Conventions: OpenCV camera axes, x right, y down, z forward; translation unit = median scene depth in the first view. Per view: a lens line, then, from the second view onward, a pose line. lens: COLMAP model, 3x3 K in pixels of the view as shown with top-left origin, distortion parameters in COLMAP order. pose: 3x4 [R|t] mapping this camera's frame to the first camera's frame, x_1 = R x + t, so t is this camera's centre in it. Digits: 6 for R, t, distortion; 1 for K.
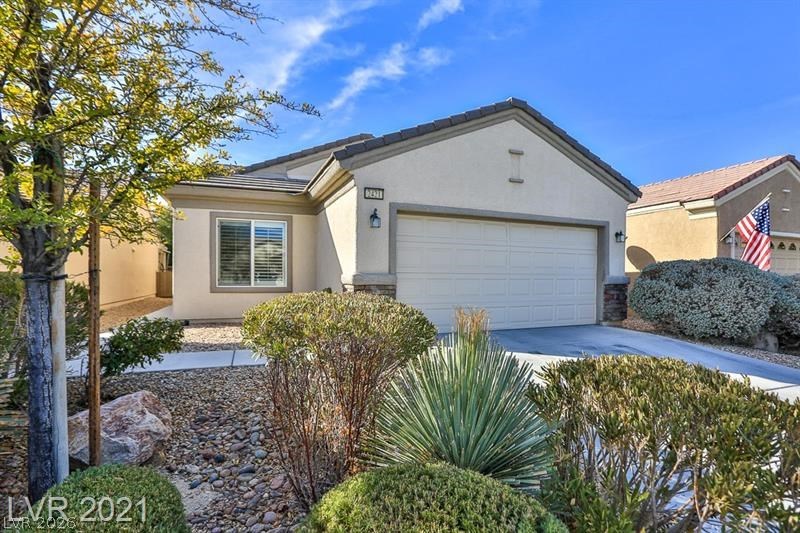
lens RADIAL K [[410.2, 0, 393.2], [0, 410.2, 274.6], [0, 0, 1]] dist [-0.036326, 0.000226]
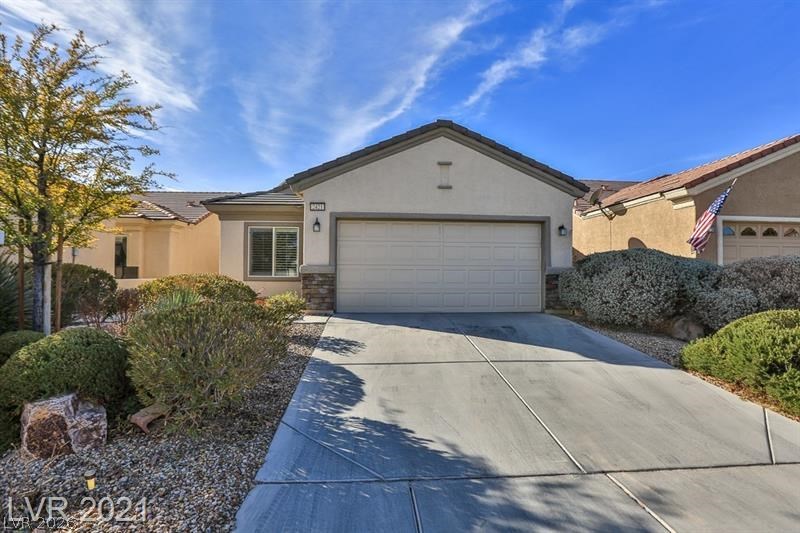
lens RADIAL K [[410.2, 0, 399.4], [0, 410.2, 264.8], [0, 0, 1]] dist [-0.036326, 0.000226]
pose [[0.949630, -0.006191, -0.313314, 0.513957], [0.001240, 0.999871, -0.015999, 0.014596], [0.313372, 0.014805, 0.949515, -0.165138]]
